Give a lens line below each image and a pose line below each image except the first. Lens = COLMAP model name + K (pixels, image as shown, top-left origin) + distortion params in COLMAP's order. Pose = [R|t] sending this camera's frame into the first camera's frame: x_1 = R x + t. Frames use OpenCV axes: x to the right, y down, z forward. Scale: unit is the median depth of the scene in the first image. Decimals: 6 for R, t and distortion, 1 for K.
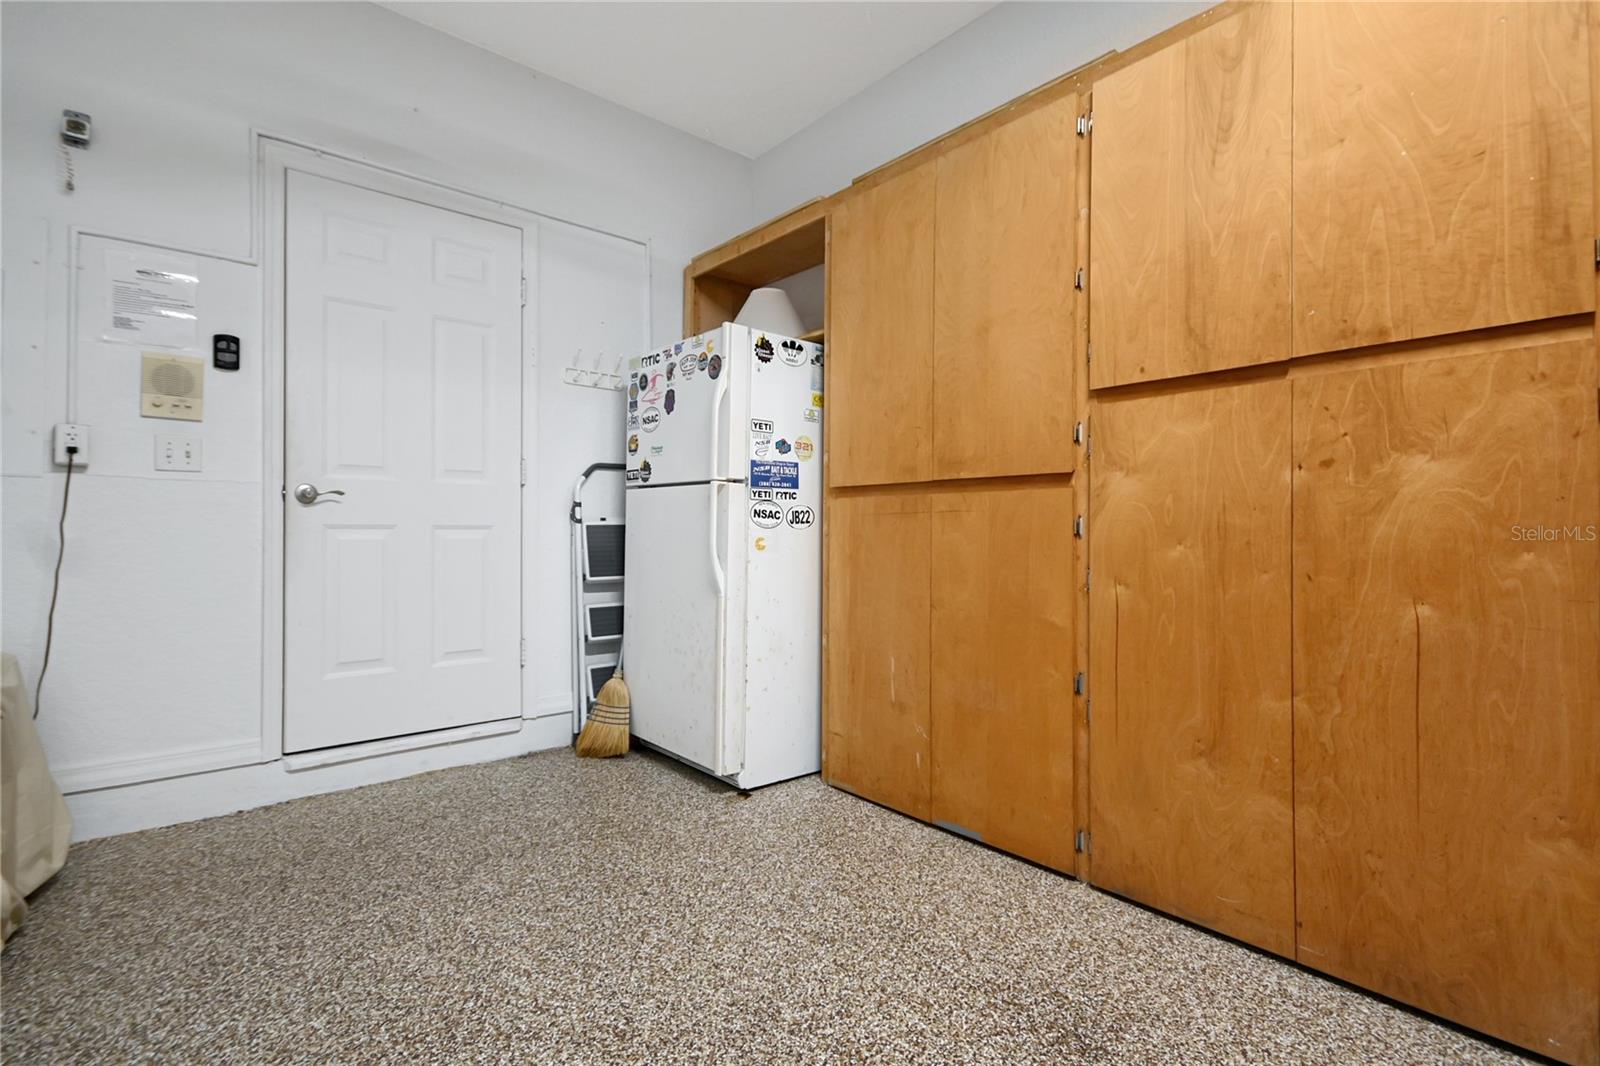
lens RADIAL K [[748.6, 0, 800.0], [0, 748.6, 533.0], [0, 0, 1]] dist [0.010971, -0.012122]
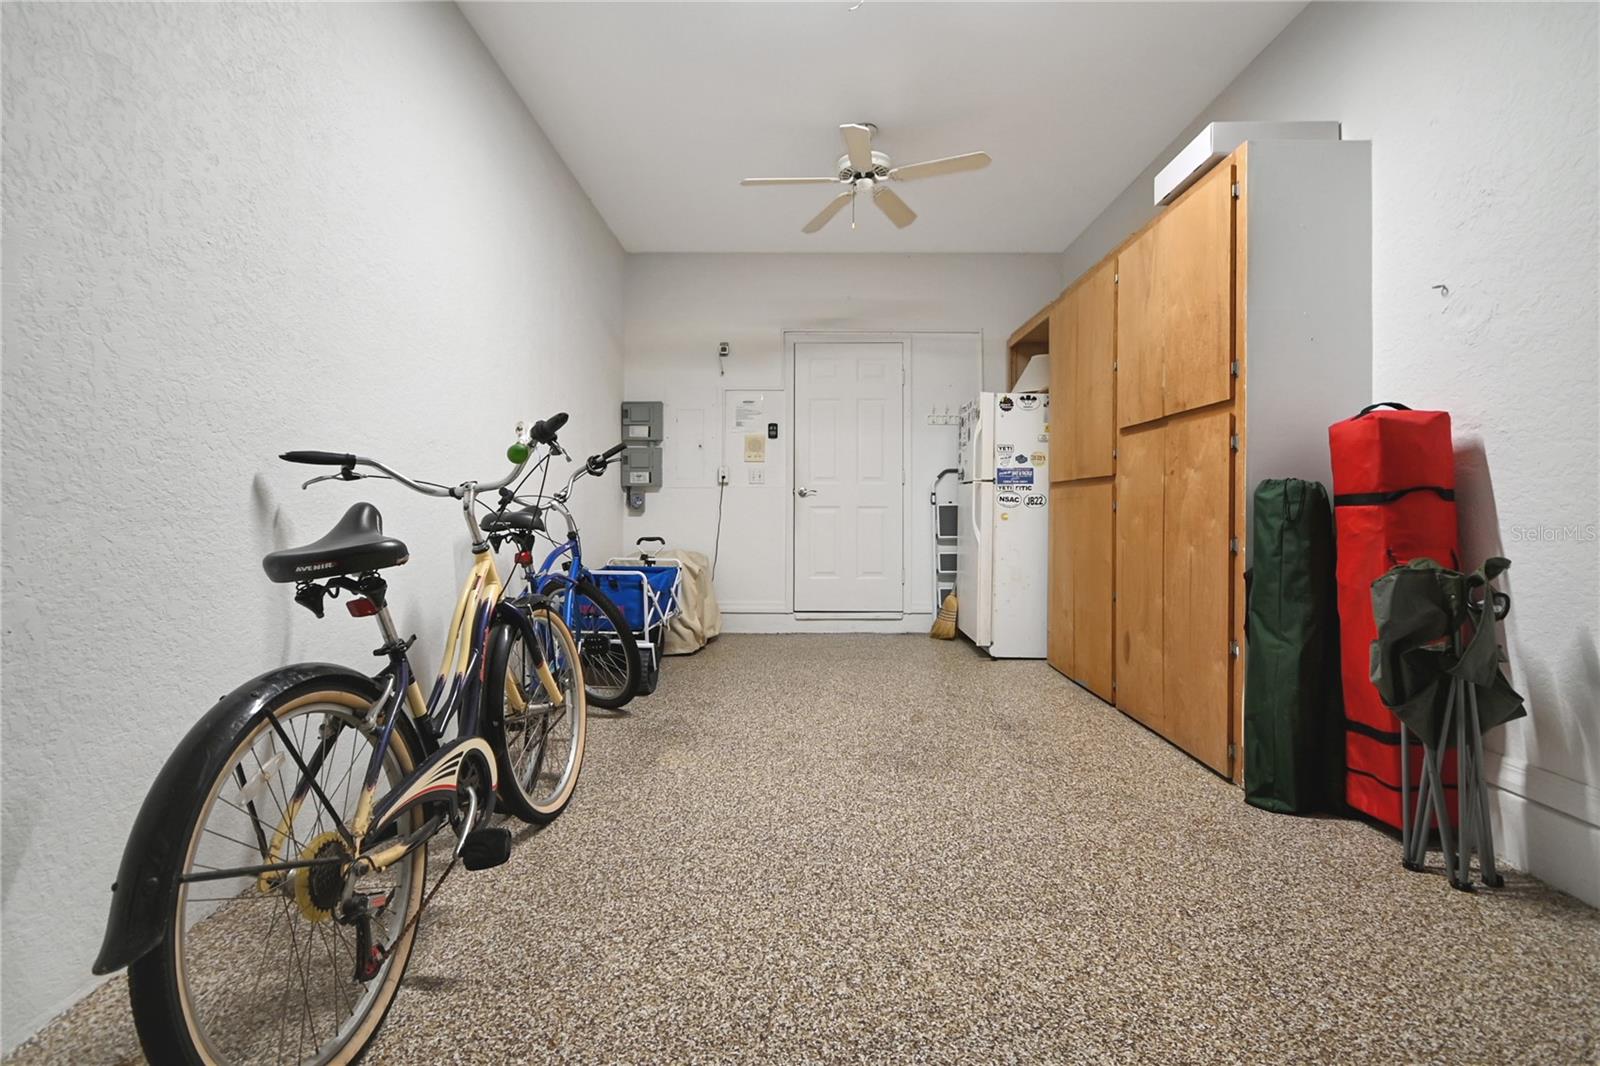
lens RADIAL K [[752.7, 0, 800.2], [0, 752.7, 525.6], [0, 0, 1]] dist [0.001487, 0.000266]
pose [[0.758603, 0.014405, -0.651394, 0.701346], [-0.003710, 0.999835, 0.017790, 0.006053], [0.651542, -0.011079, 0.758531, -0.606355]]
